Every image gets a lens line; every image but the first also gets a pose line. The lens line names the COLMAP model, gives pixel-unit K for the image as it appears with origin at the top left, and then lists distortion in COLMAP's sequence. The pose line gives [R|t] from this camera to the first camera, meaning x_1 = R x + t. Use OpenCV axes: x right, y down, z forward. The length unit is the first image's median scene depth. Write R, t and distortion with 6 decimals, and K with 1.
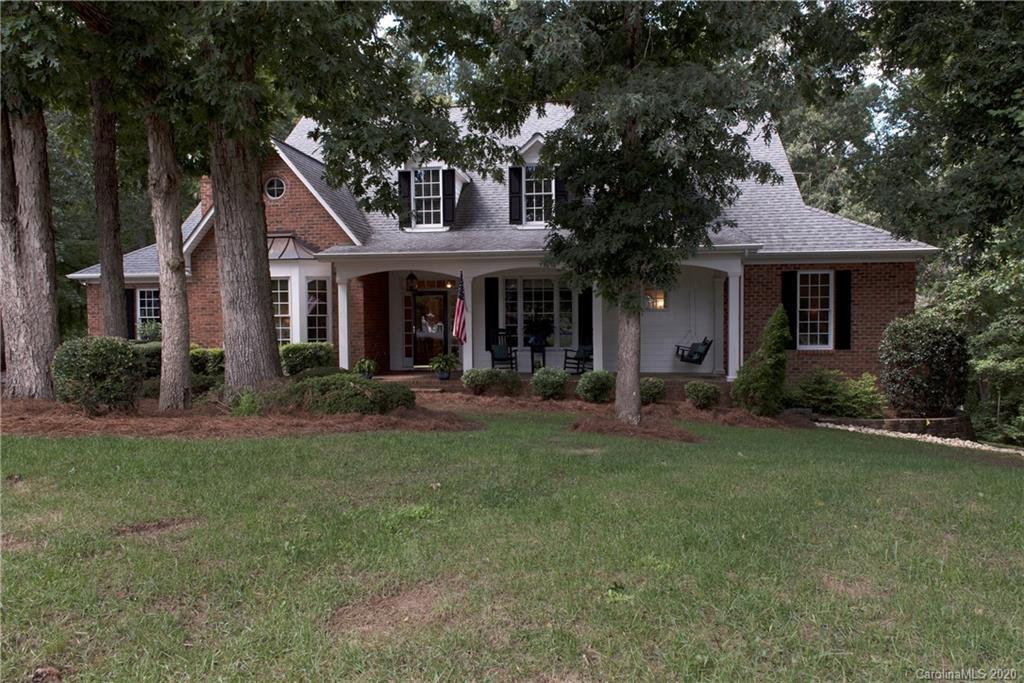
lens RADIAL K [[713.6, 0, 510.9], [0, 713.6, 340.9], [0, 0, 1]] dist [-0.006468, 0.000413]
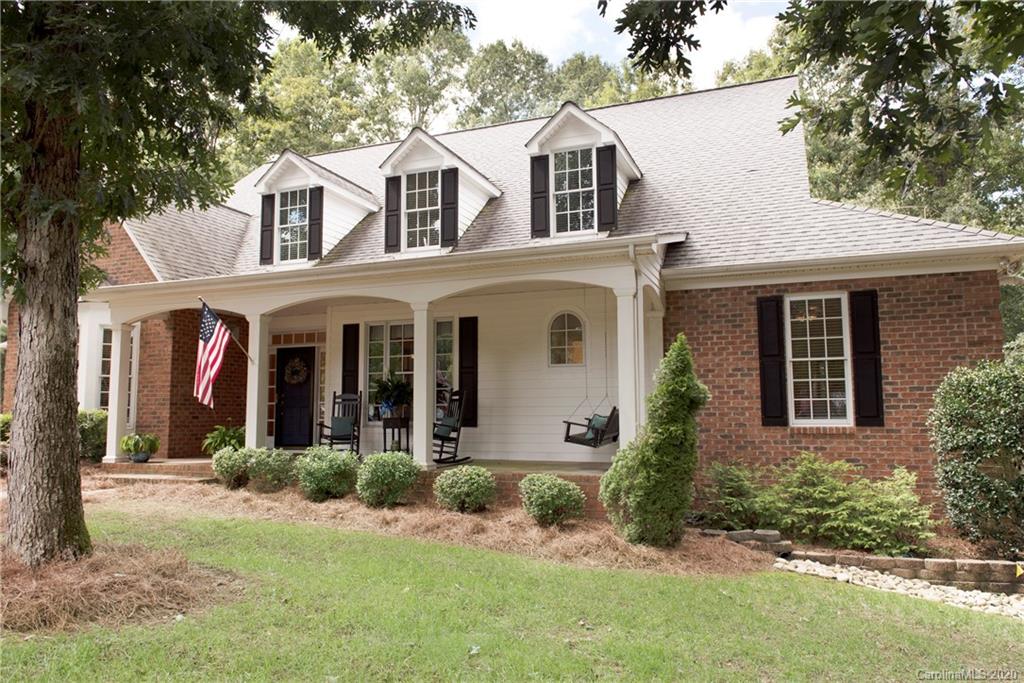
lens RADIAL K [[713.6, 0, 513.2], [0, 713.6, 341.7], [0, 0, 1]] dist [-0.006468, 0.000413]
pose [[0.973009, -0.019450, -0.229947, 0.320187], [-0.011291, 0.991236, -0.131619, 0.023044], [0.230492, 0.130663, 0.964262, 0.373302]]
